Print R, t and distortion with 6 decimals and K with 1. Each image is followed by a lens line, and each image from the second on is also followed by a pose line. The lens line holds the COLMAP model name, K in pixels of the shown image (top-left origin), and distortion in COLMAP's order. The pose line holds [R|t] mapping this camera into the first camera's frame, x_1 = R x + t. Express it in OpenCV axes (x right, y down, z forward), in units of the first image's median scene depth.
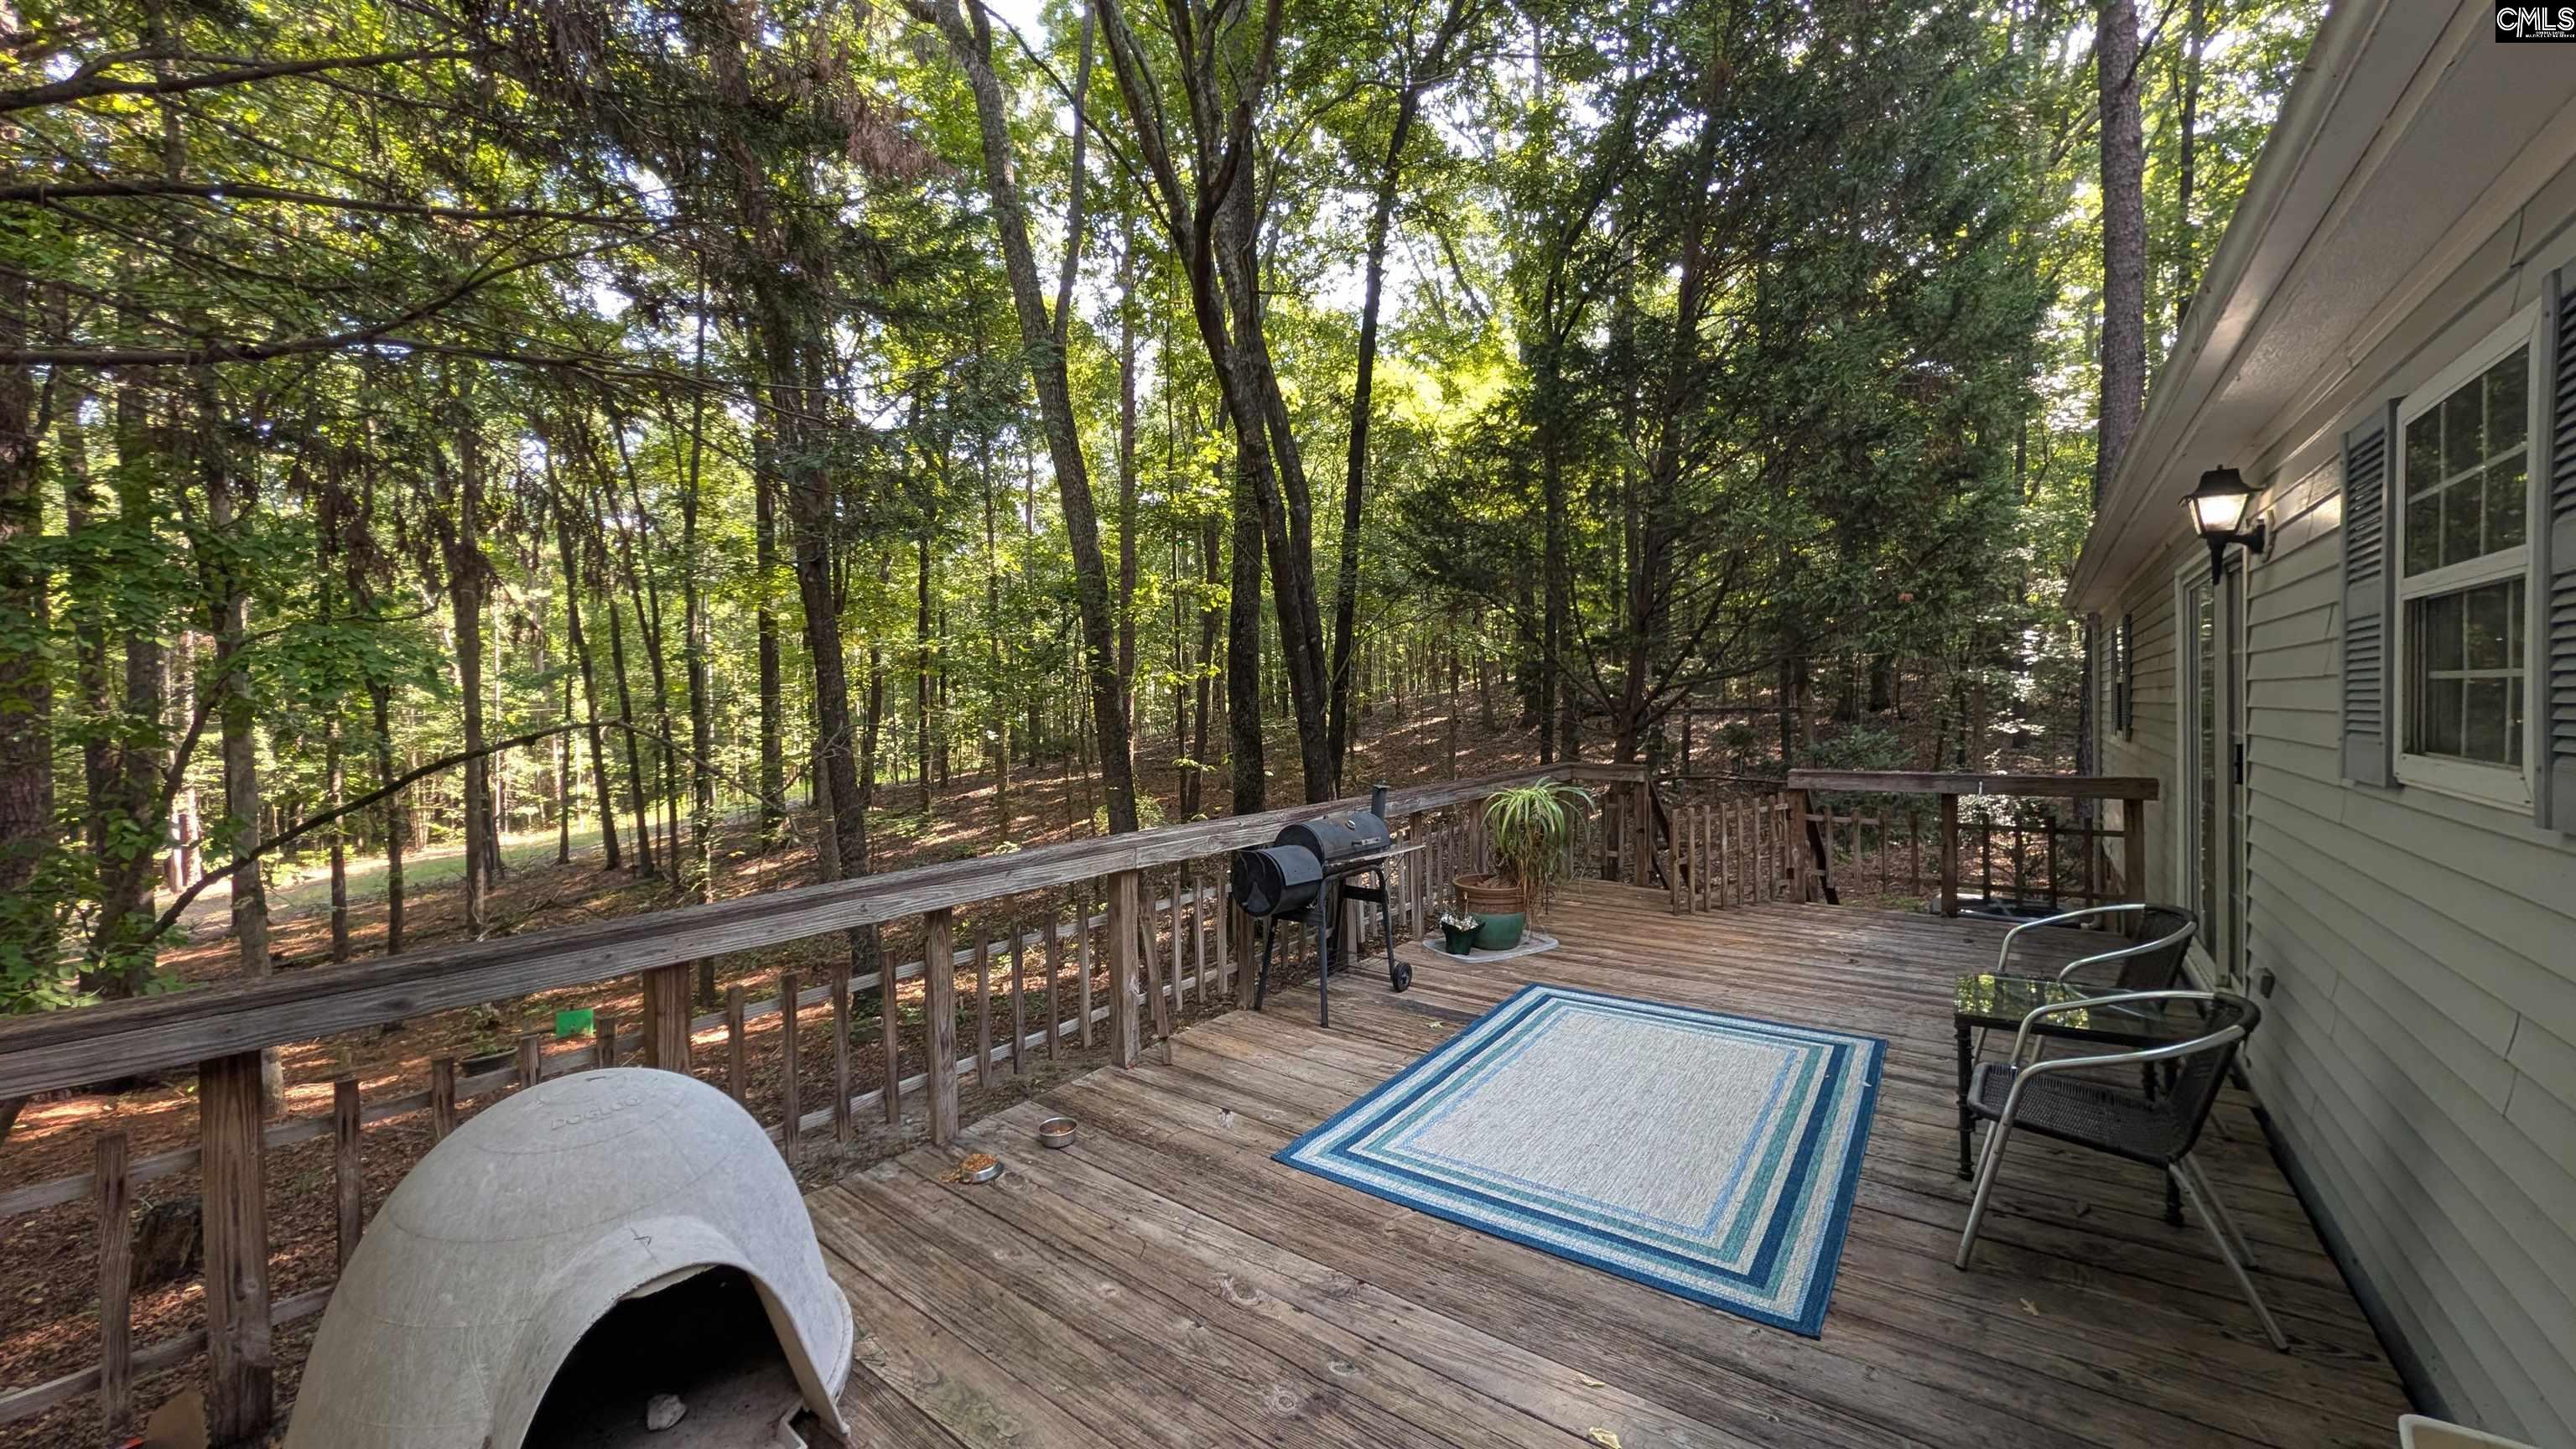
lens RADIAL K [[933.8, 0, 1291.0], [0, 933.8, 724.1], [0, 0, 1]] dist [0.001110, 0.000143]
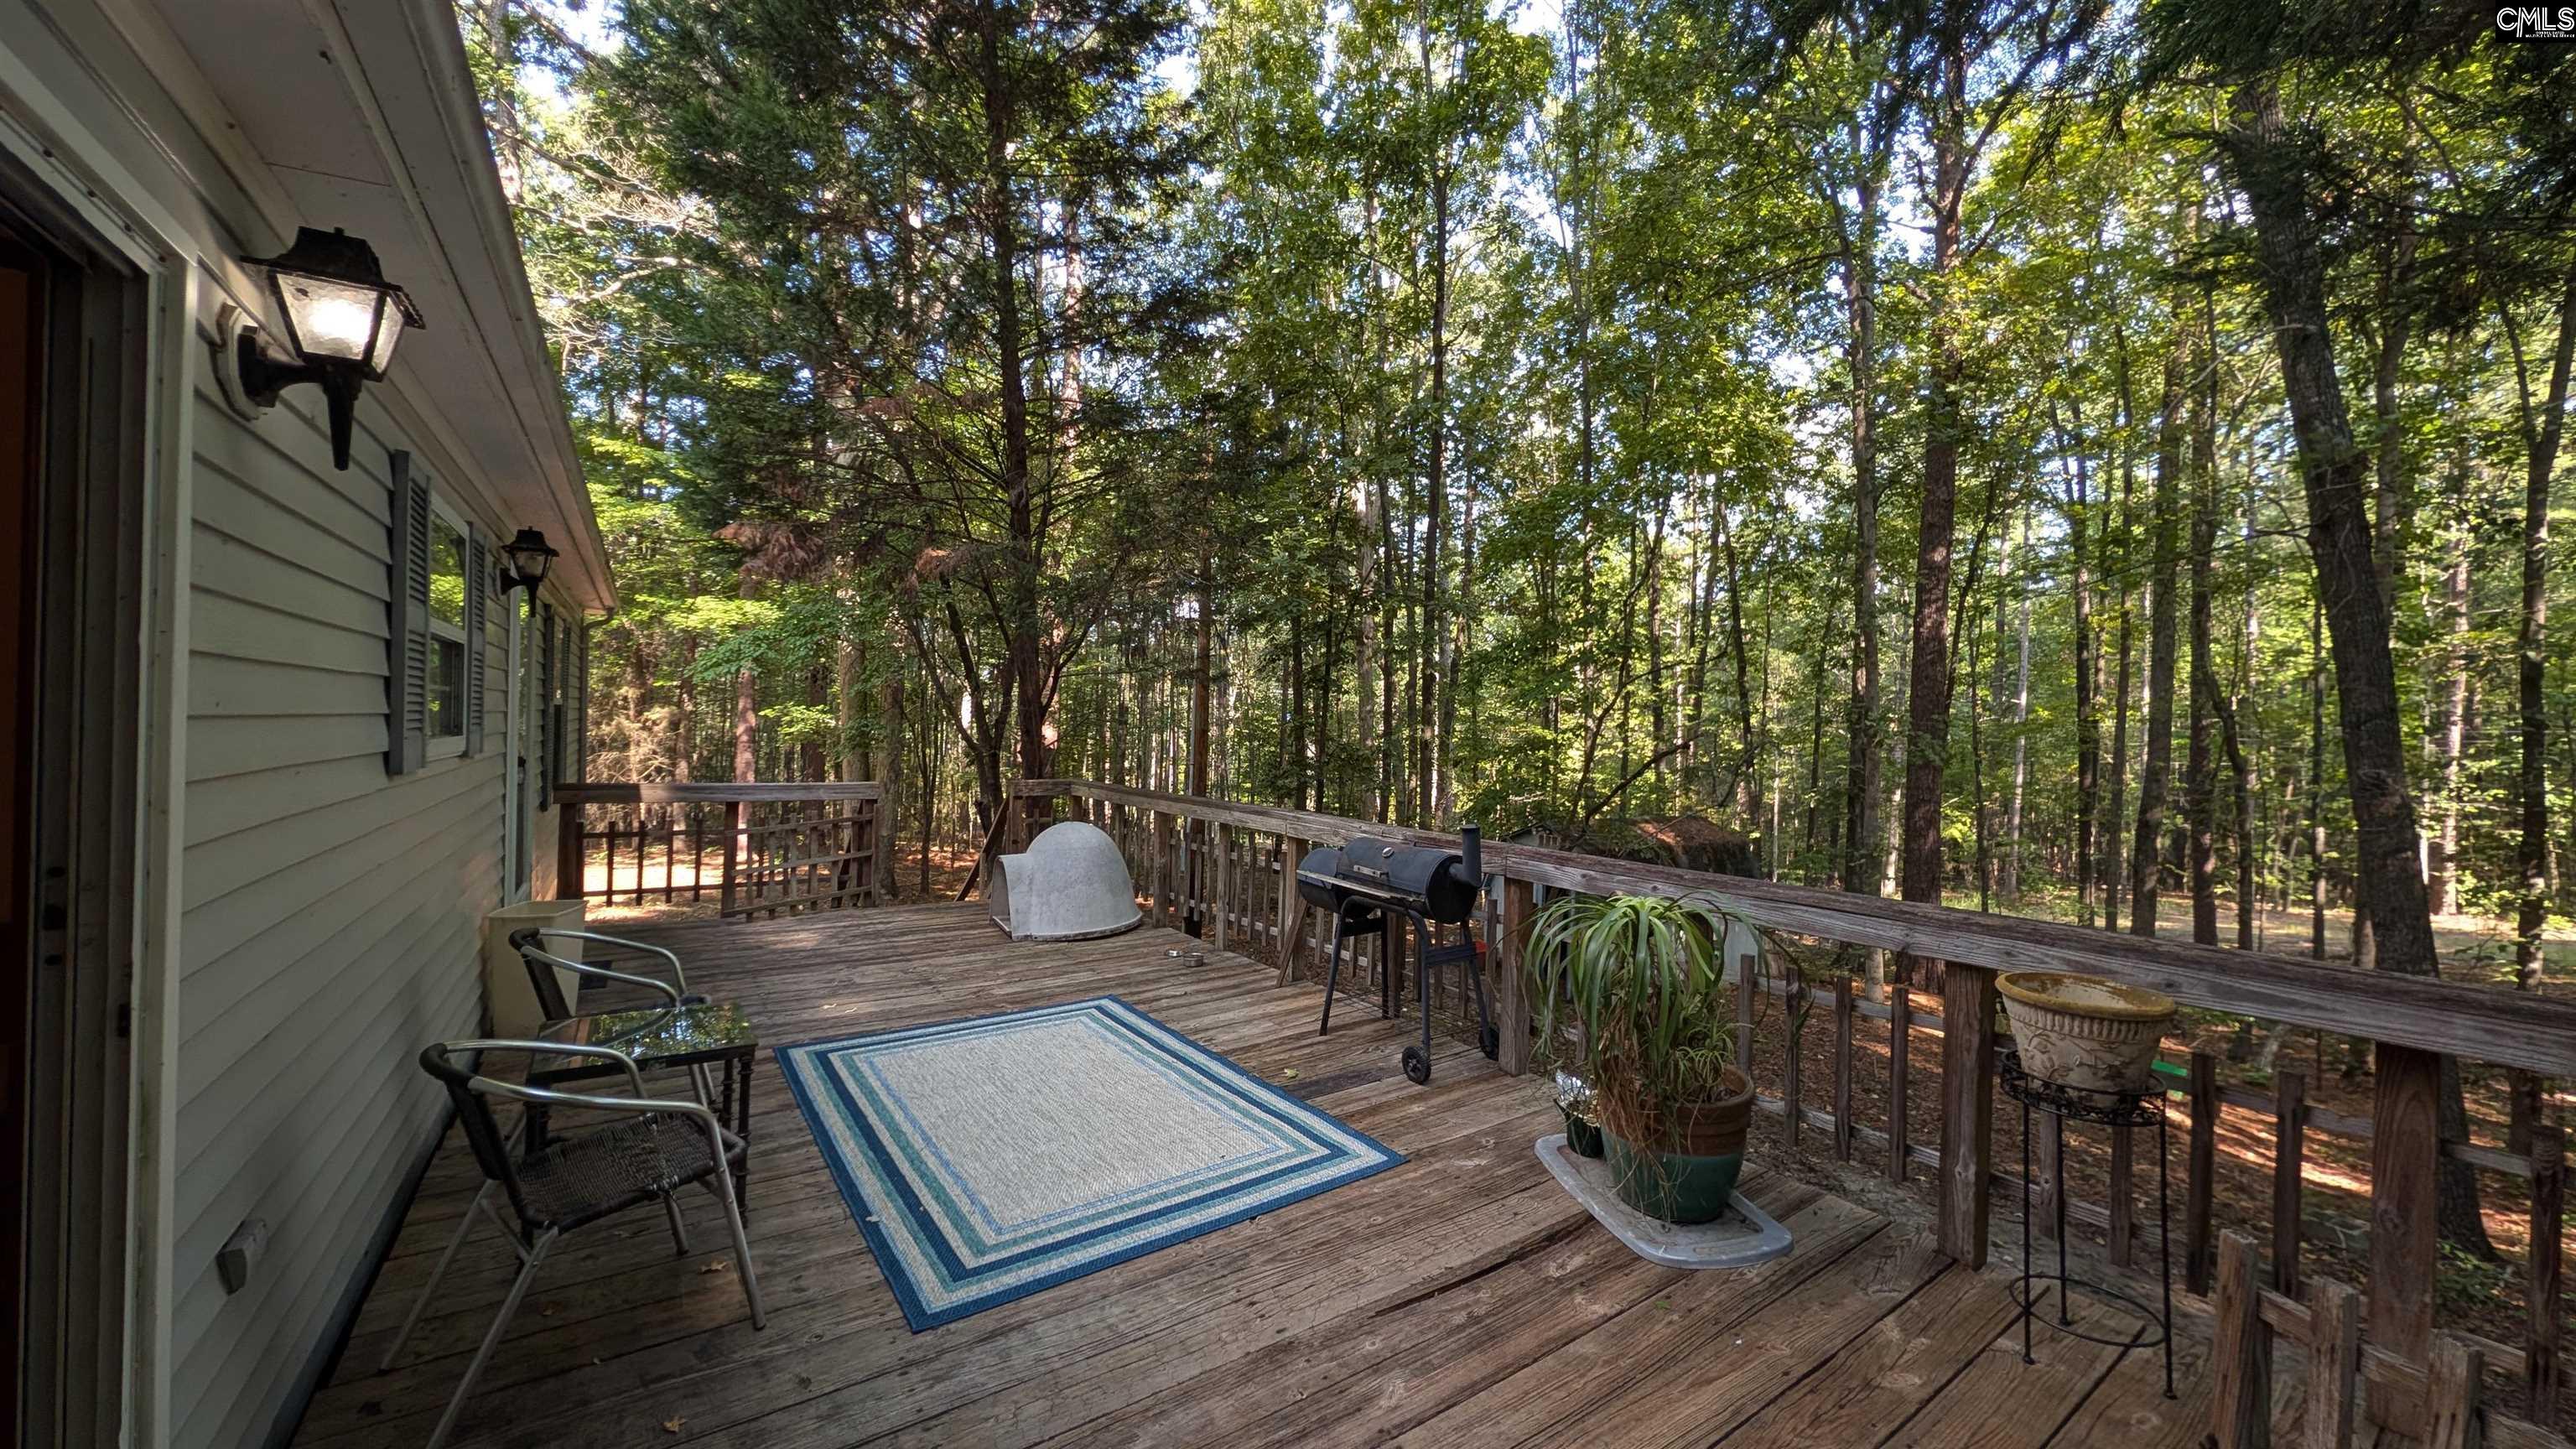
lens RADIAL K [[933.8, 0, 1296.2], [0, 933.8, 725.6], [0, 0, 1]] dist [0.001110, 0.000143]
pose [[-0.303355, 0.010465, -0.952820, 1.174625], [-0.034213, 0.999175, 0.021867, -0.038816], [0.952263, 0.039232, -0.302747, 1.473374]]
